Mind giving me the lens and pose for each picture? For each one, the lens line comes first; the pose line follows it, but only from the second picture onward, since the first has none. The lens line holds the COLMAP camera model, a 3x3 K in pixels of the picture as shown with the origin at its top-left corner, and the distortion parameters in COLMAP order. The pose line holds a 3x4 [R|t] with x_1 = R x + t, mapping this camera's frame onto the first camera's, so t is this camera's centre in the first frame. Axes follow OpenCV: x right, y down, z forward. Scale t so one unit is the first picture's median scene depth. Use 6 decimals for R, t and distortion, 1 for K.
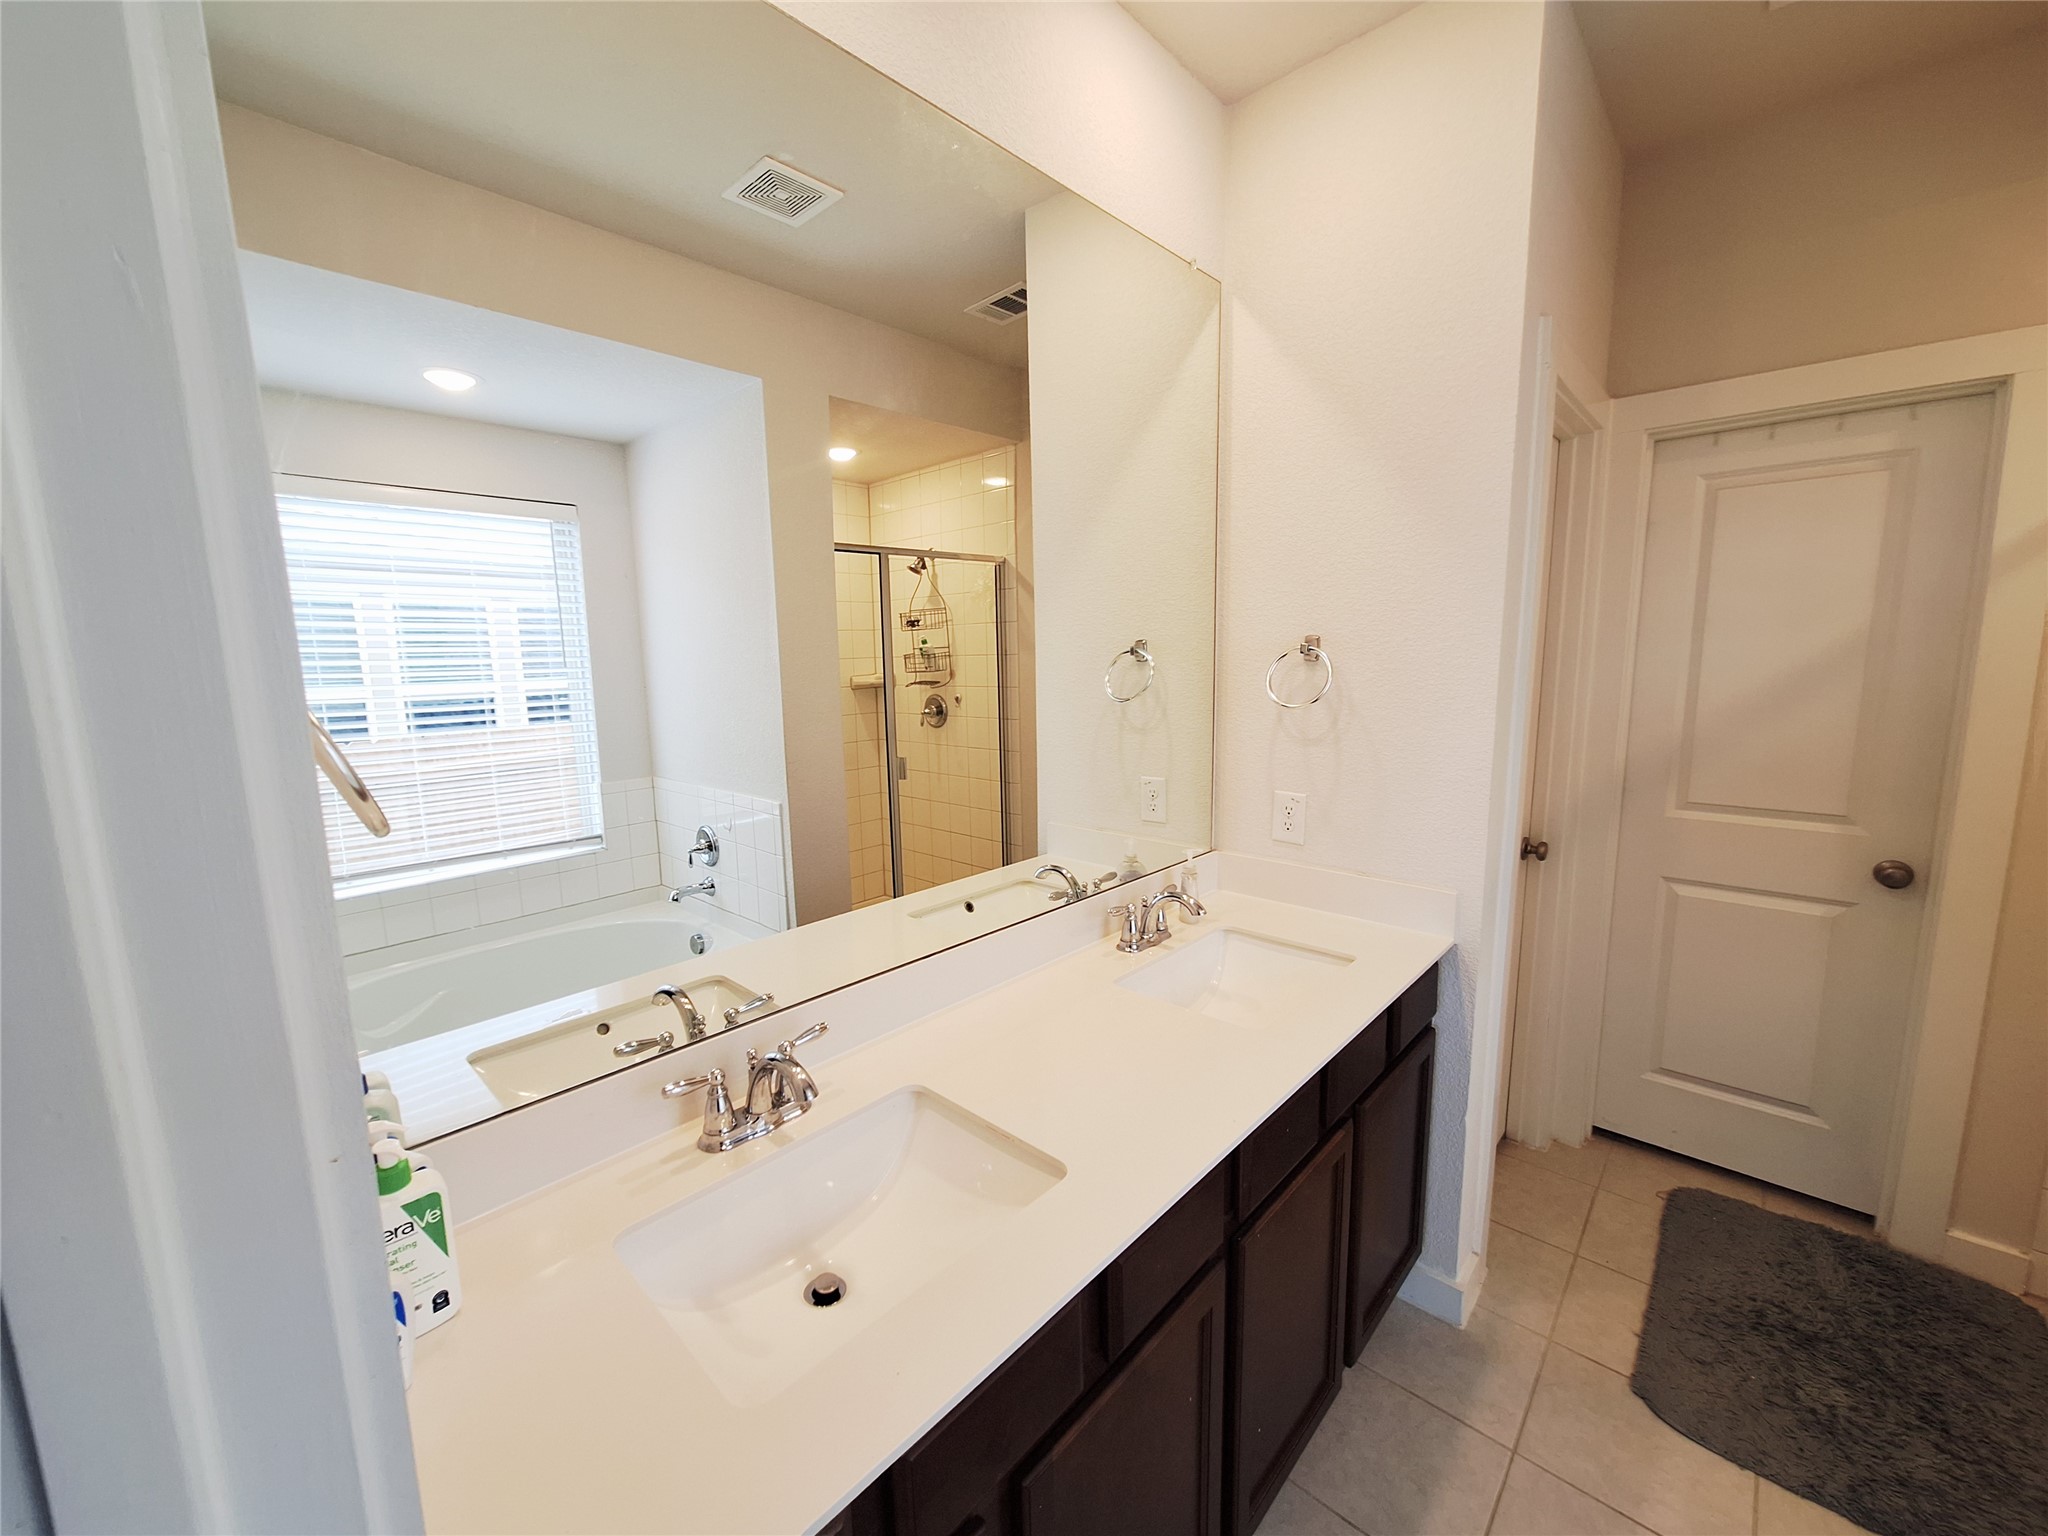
lens RADIAL K [[800.9, 0, 1003.2], [0, 800.9, 768.1], [0, 0, 1]] dist [-0.003984, 0.000136]
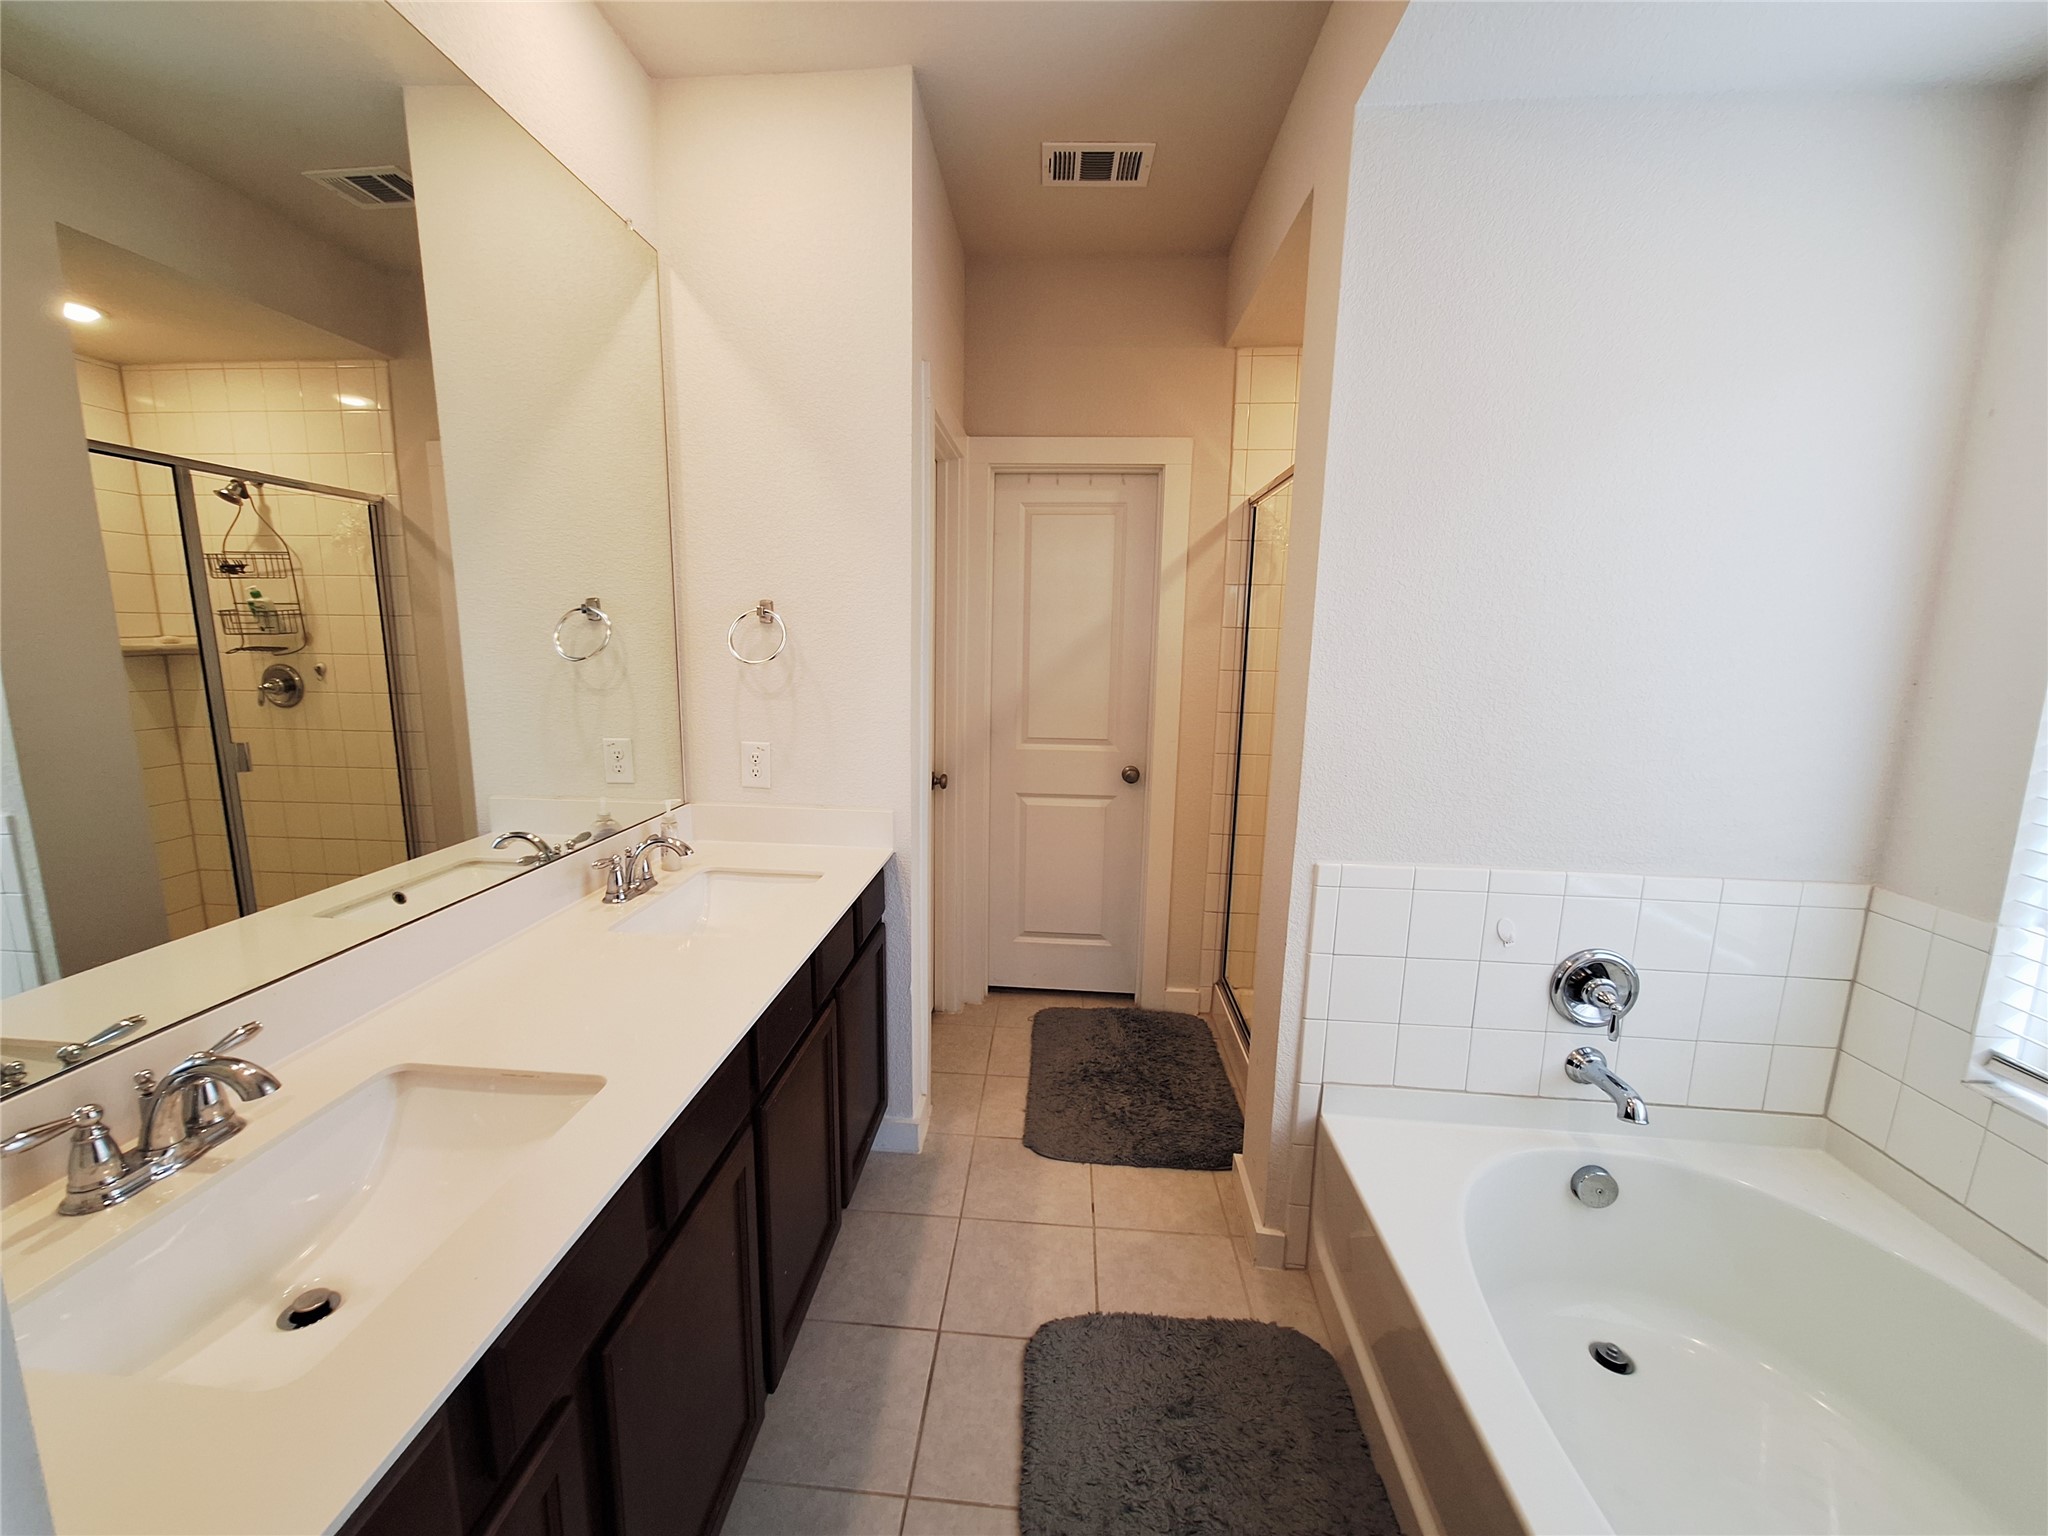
lens RADIAL K [[808.6, 0, 995.0], [0, 808.6, 770.6], [0, 0, 1]] dist [-0.000840, 0.000439]
pose [[0.780054, -0.069969, 0.621788, -0.083811], [0.060068, 0.997512, 0.036891, 0.049782], [-0.622823, 0.008573, 0.782316, -0.082964]]
